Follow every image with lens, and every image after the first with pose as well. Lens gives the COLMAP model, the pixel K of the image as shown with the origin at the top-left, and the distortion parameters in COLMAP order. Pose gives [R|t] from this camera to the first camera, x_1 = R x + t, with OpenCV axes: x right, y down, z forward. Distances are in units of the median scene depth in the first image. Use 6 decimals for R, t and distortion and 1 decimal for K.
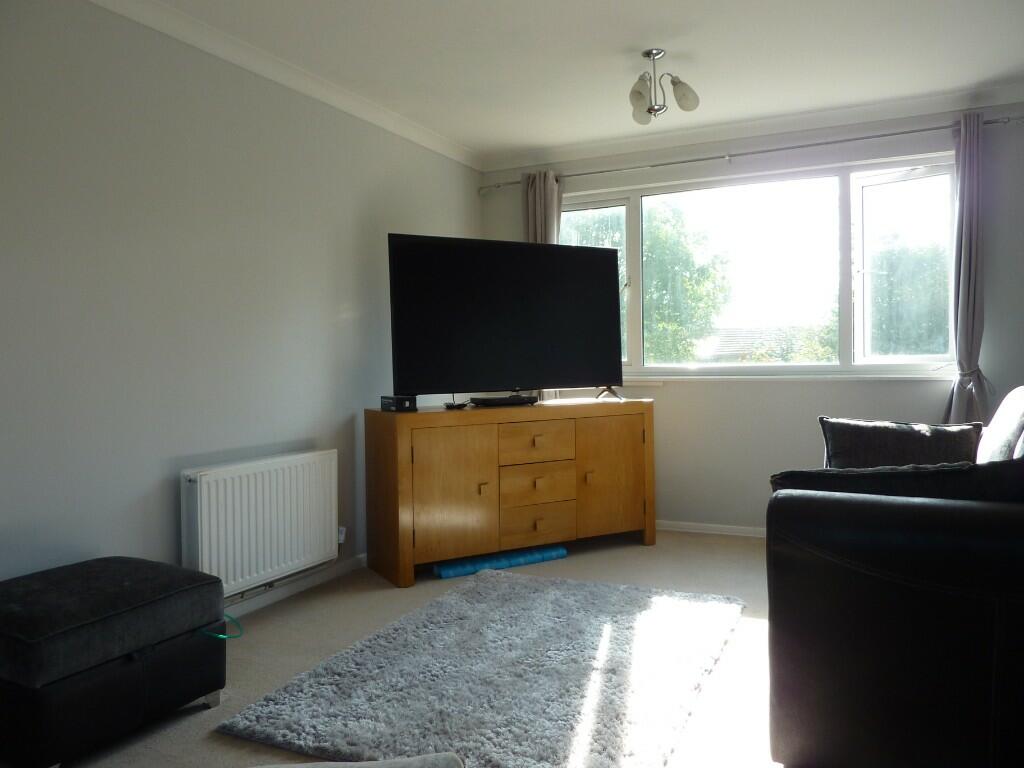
lens RADIAL K [[783.6, 0, 512.0], [0, 783.6, 384.0], [0, 0, 1]] dist [0.005514, -0.061706]
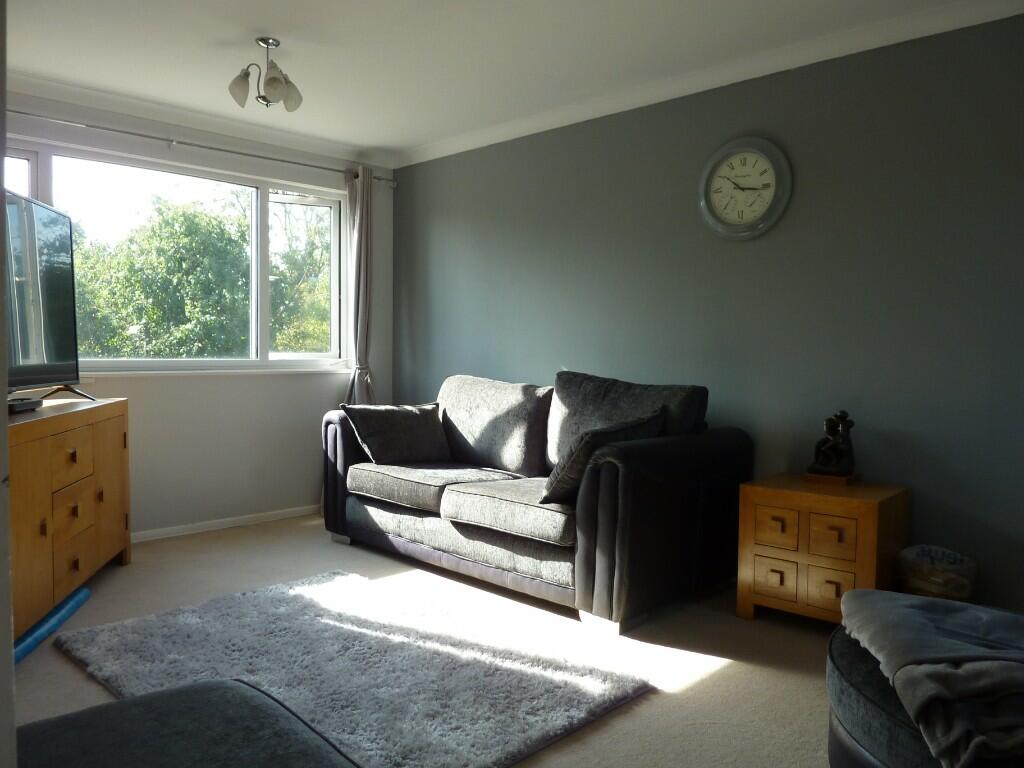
lens RADIAL K [[783.6, 0, 512.0], [0, 783.6, 384.0], [0, 0, 1]] dist [0.005514, -0.061706]
pose [[0.313921, -0.018947, 0.949260, -0.548204], [0.015701, 0.999768, 0.014763, -0.002110], [-0.949319, 0.010269, 0.314146, 0.337694]]
